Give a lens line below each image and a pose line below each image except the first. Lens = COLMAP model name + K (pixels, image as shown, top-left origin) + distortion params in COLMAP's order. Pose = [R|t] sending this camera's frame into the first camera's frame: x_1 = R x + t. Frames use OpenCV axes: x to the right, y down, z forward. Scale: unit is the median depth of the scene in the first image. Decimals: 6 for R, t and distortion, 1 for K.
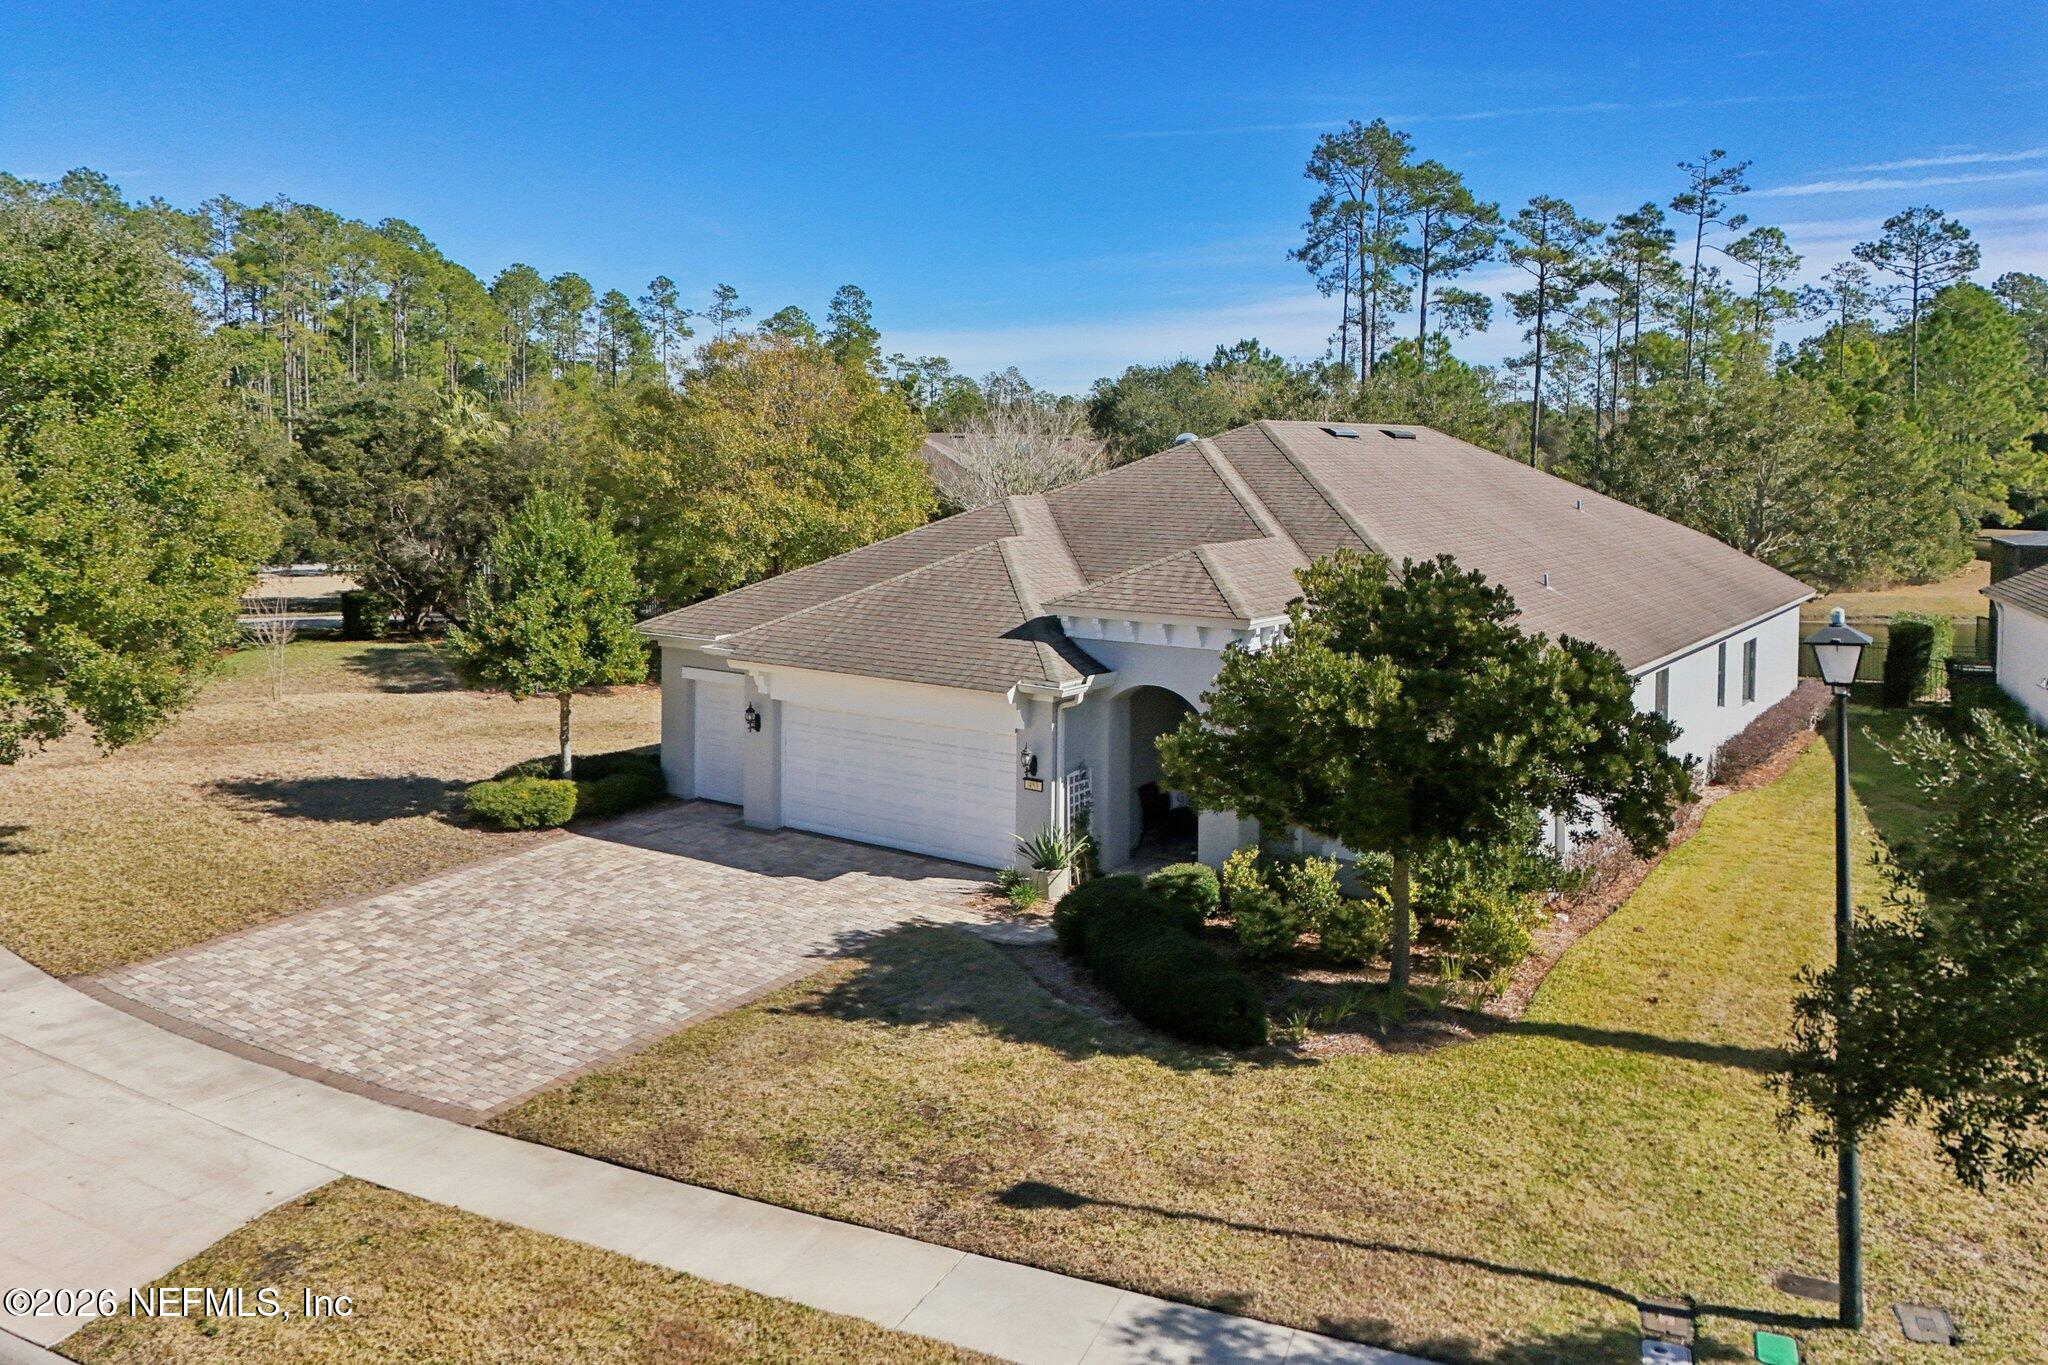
lens RADIAL K [[1556.0, 0, 1024.0], [0, 1556.0, 485.8], [0, 0, 1]] dist [0.058902, -0.008618]
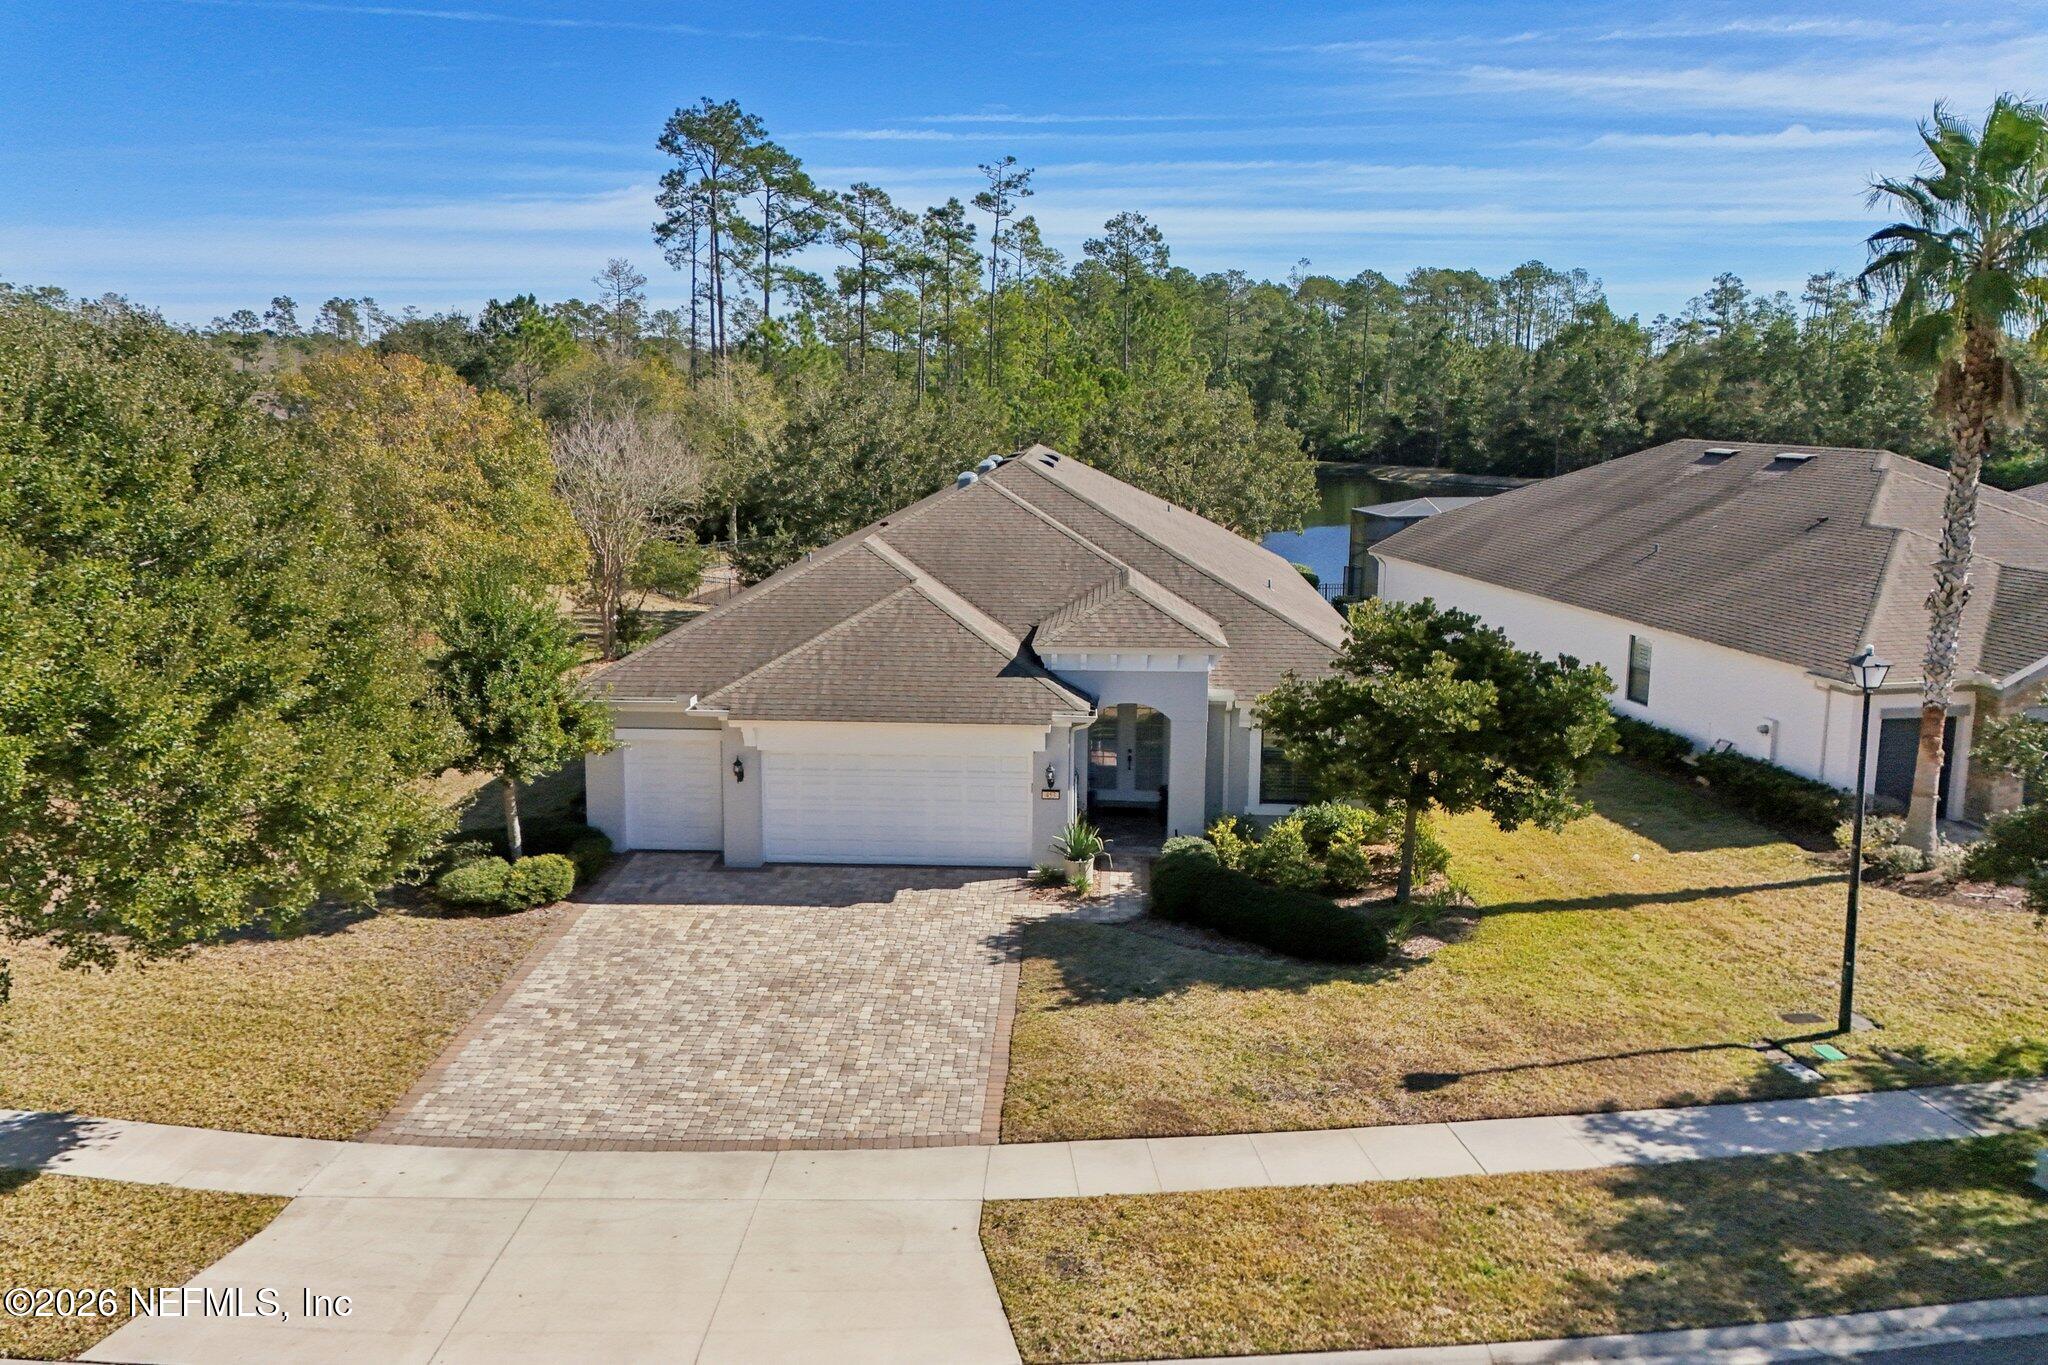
lens RADIAL K [[1556.0, 0, 1024.0], [0, 1556.0, 485.8], [0, 0, 1]] dist [0.058902, -0.008618]
pose [[0.849432, -0.042380, 0.525994, -0.687738], [0.017036, 0.998453, 0.052935, -0.121552], [-0.527423, -0.036004, 0.848839, -0.019407]]
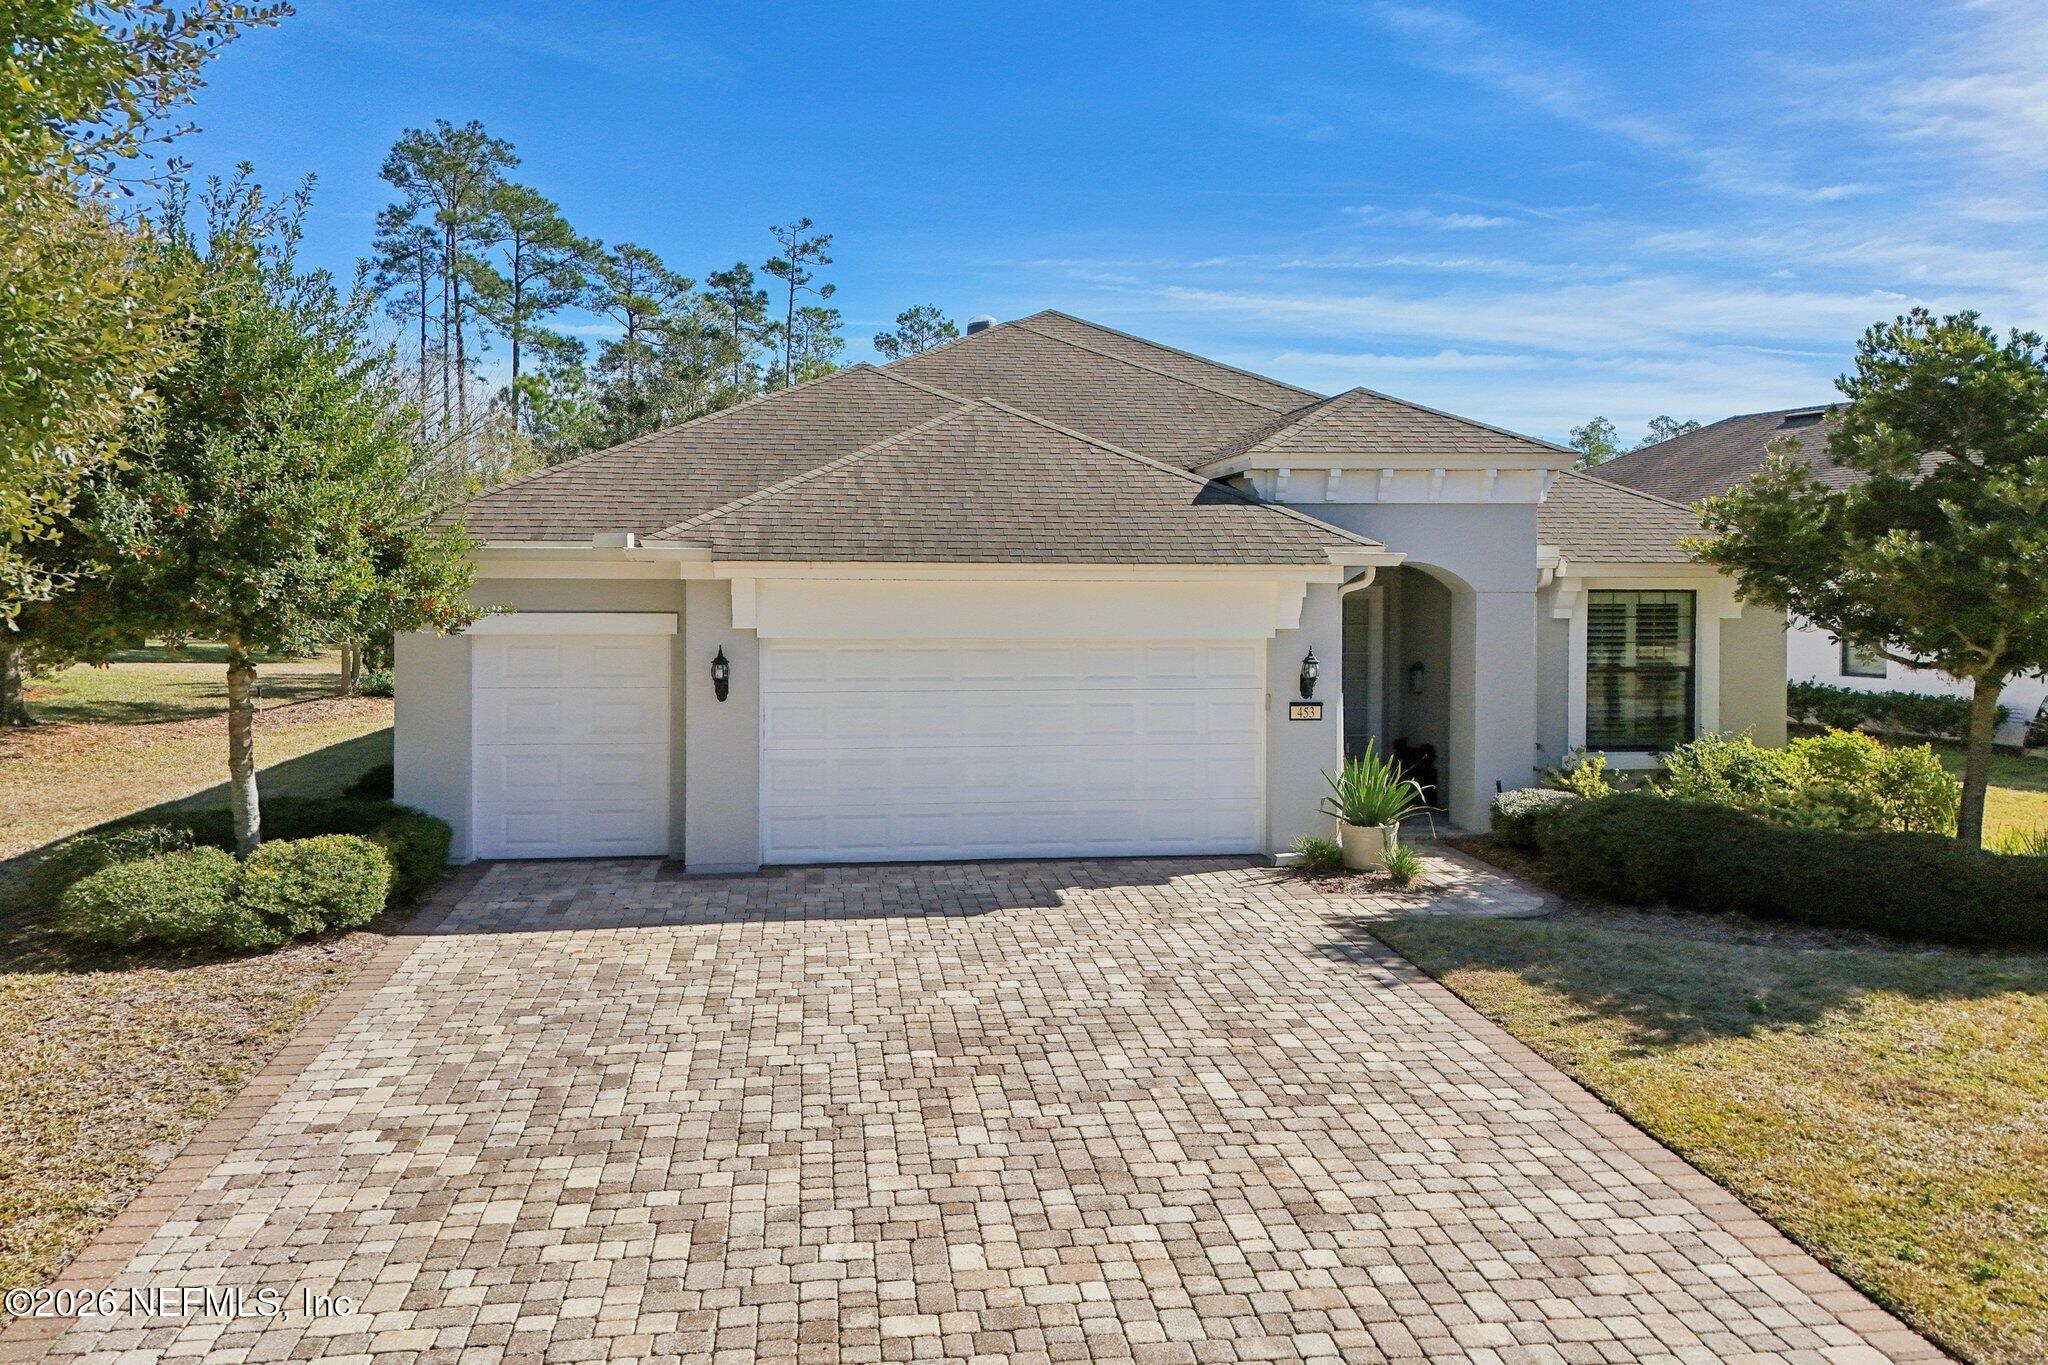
lens RADIAL K [[1531.6, 0, 1029.0], [0, 1531.6, 592.4], [0, 0, 1]] dist [0.044790, -0.002532]
pose [[0.732873, -0.013205, 0.680237, -0.562410], [0.020080, 0.999796, -0.002226, 0.148625], [-0.680069, 0.015290, 0.732989, 0.635382]]
